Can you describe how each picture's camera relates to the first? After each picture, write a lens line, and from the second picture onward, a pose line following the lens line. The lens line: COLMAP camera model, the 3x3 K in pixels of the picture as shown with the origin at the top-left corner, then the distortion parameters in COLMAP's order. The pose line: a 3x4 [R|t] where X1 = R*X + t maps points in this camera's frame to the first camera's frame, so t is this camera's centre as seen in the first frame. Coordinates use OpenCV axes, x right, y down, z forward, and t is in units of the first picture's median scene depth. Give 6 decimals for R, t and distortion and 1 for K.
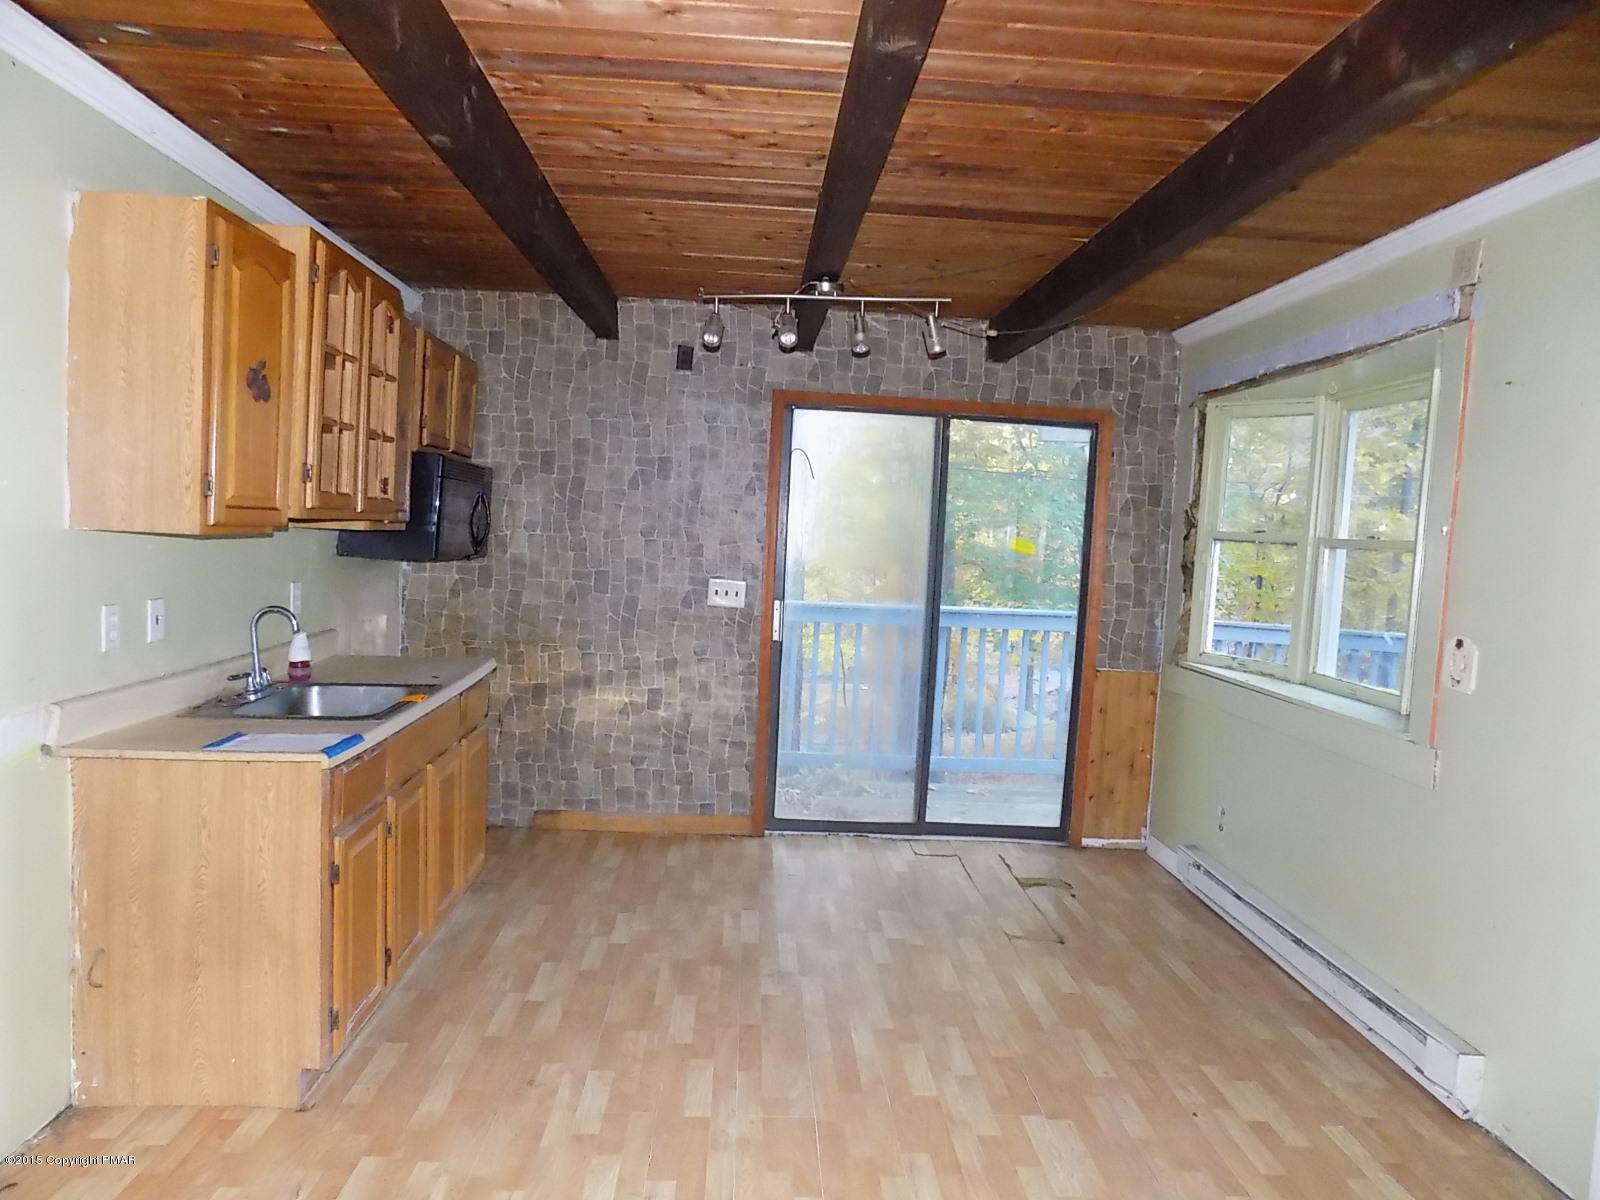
lens RADIAL K [[1098.6, 0, 800.0], [0, 1098.6, 600.0], [0, 0, 1]] dist [-0.064102, 0.073209]
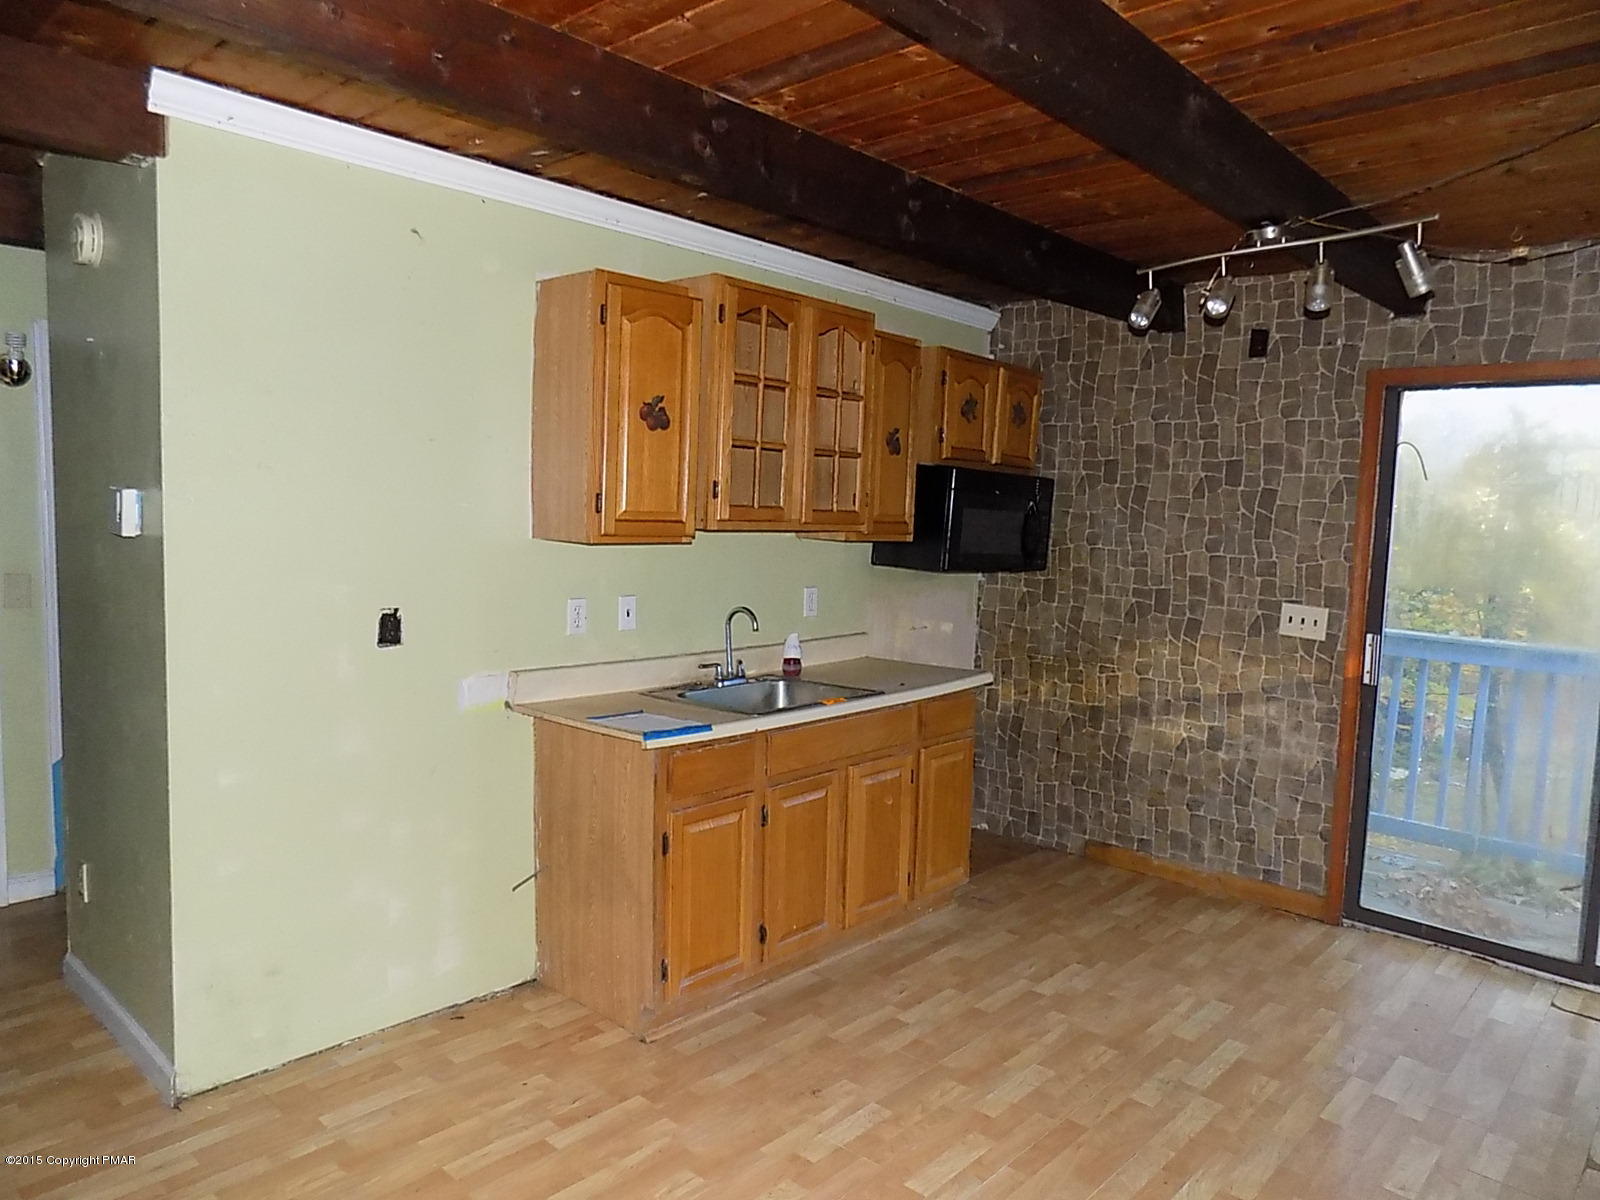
lens RADIAL K [[1098.6, 0, 800.0], [0, 1098.6, 600.0], [0, 0, 1]] dist [-0.064102, 0.073209]
pose [[0.702132, 0.042109, -0.710801, 0.252173], [-0.051289, 0.998648, 0.008498, -0.009979], [0.710198, 0.030489, 0.703342, 0.155287]]
